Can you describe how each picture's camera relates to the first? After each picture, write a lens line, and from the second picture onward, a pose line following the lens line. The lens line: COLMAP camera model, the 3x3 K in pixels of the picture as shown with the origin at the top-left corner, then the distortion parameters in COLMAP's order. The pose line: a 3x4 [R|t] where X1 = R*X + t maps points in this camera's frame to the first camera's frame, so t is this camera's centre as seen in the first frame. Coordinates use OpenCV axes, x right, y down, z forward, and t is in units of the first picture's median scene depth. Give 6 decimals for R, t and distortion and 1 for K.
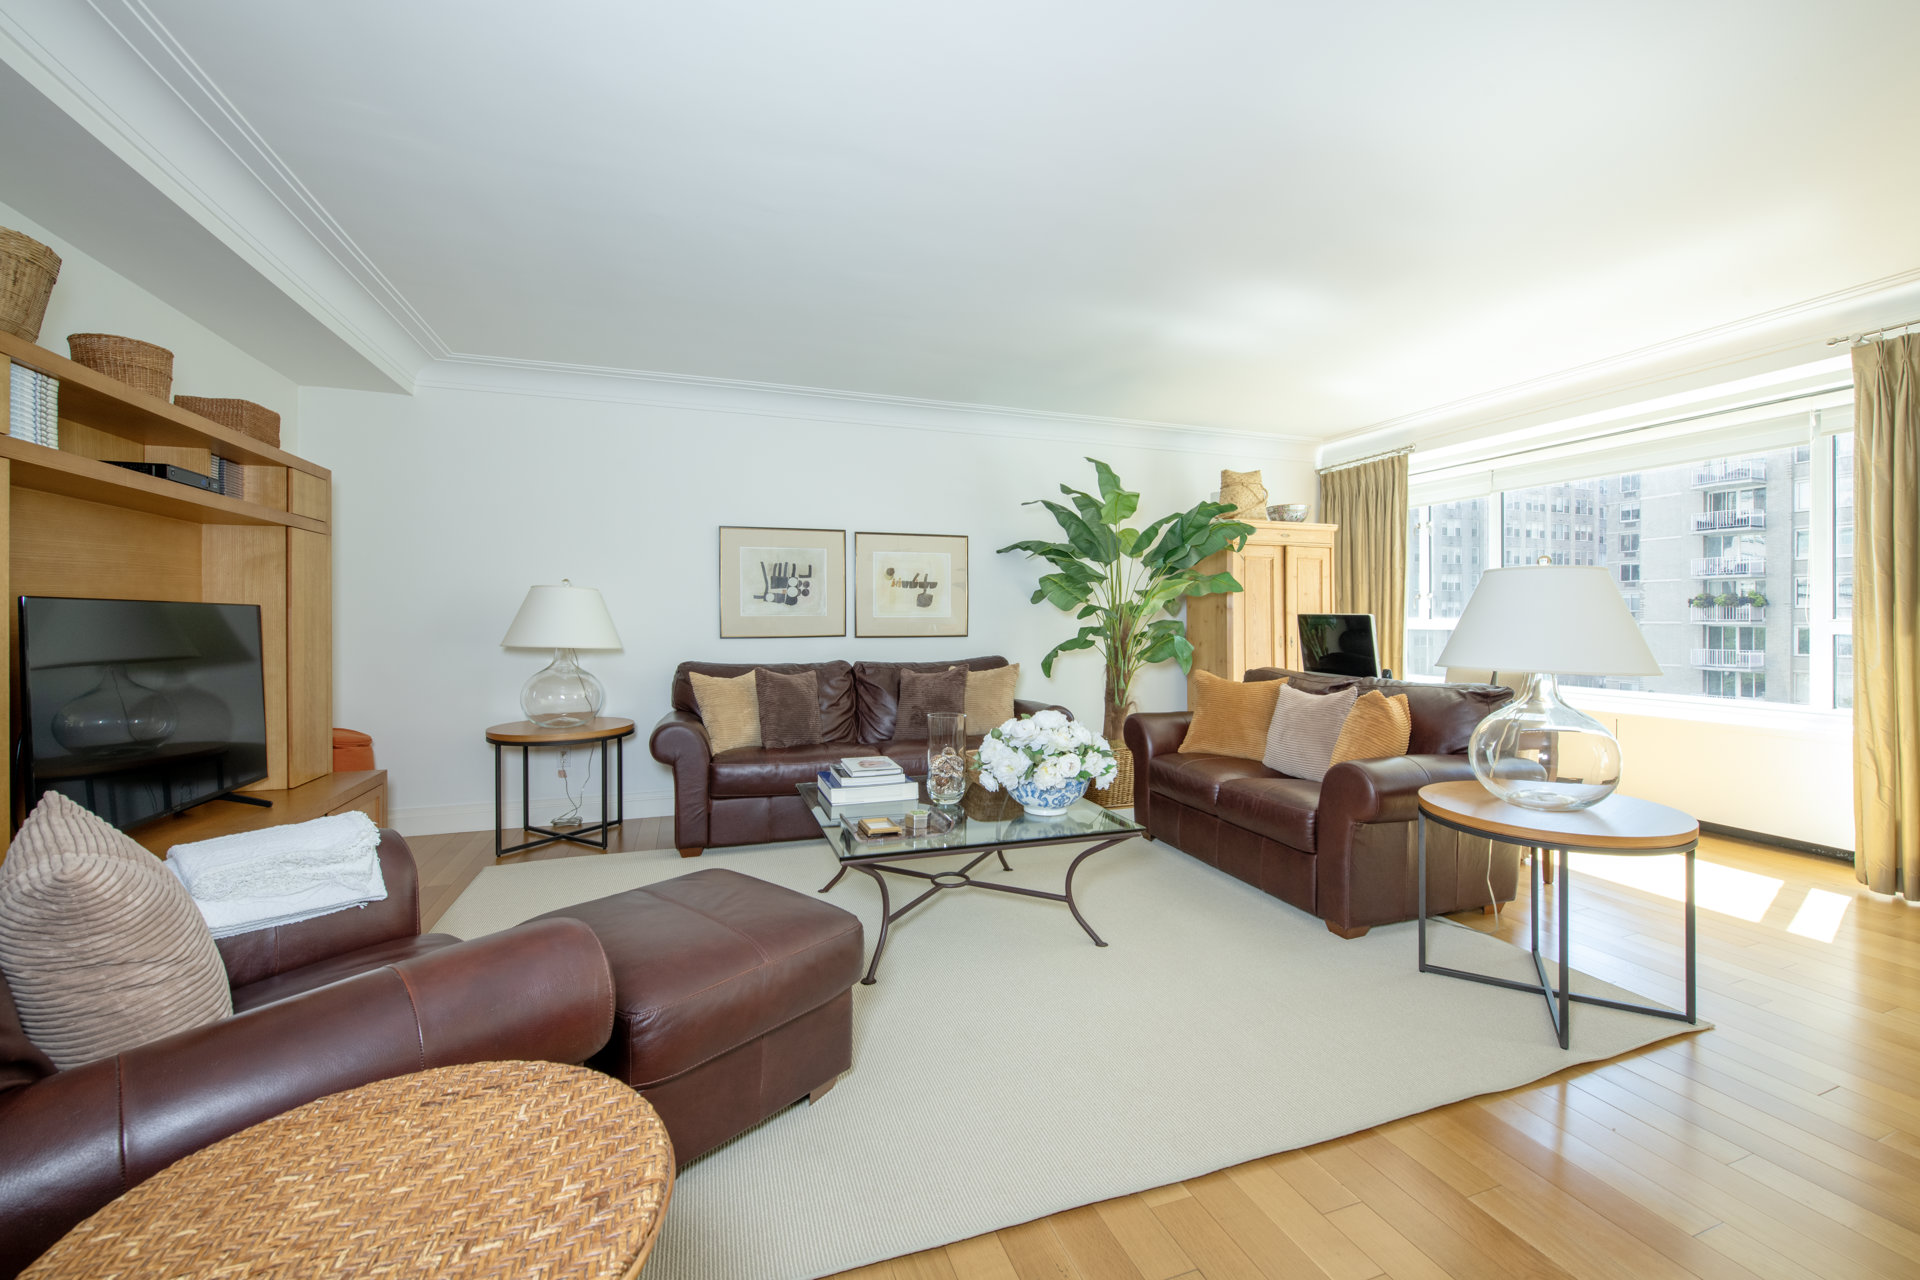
lens RADIAL K [[755.3, 0, 970.3], [0, 755.3, 622.3], [0, 0, 1]] dist [-0.033982, -0.000331]
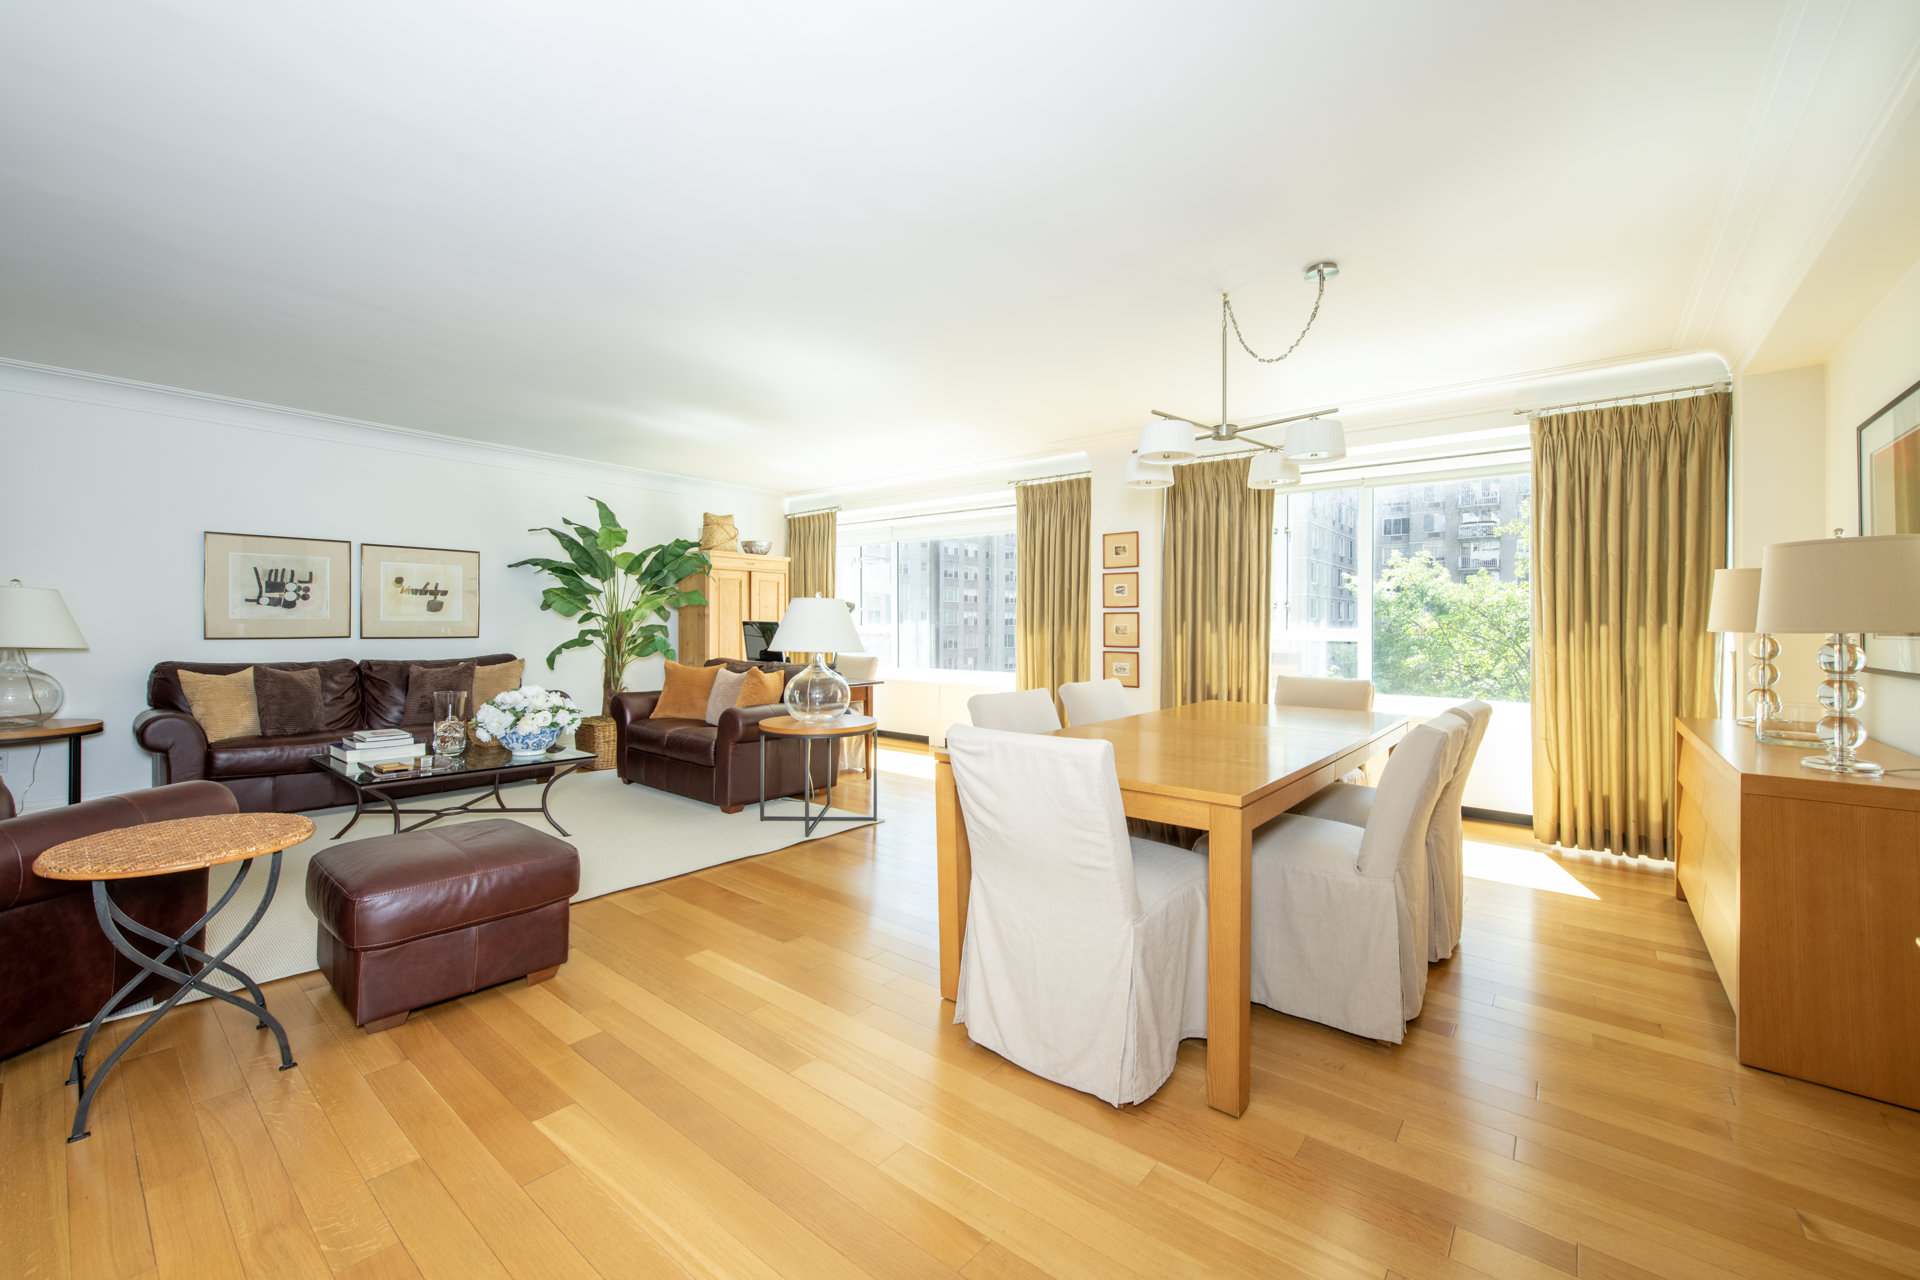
lens RADIAL K [[755.3, 0, 970.3], [0, 755.3, 622.3], [0, 0, 1]] dist [-0.033982, -0.000331]
pose [[0.848075, 0.008573, 0.529807, 0.034888], [-0.004626, 0.999951, -0.008776, 0.001812], [-0.529856, 0.004991, 0.848073, -0.417803]]
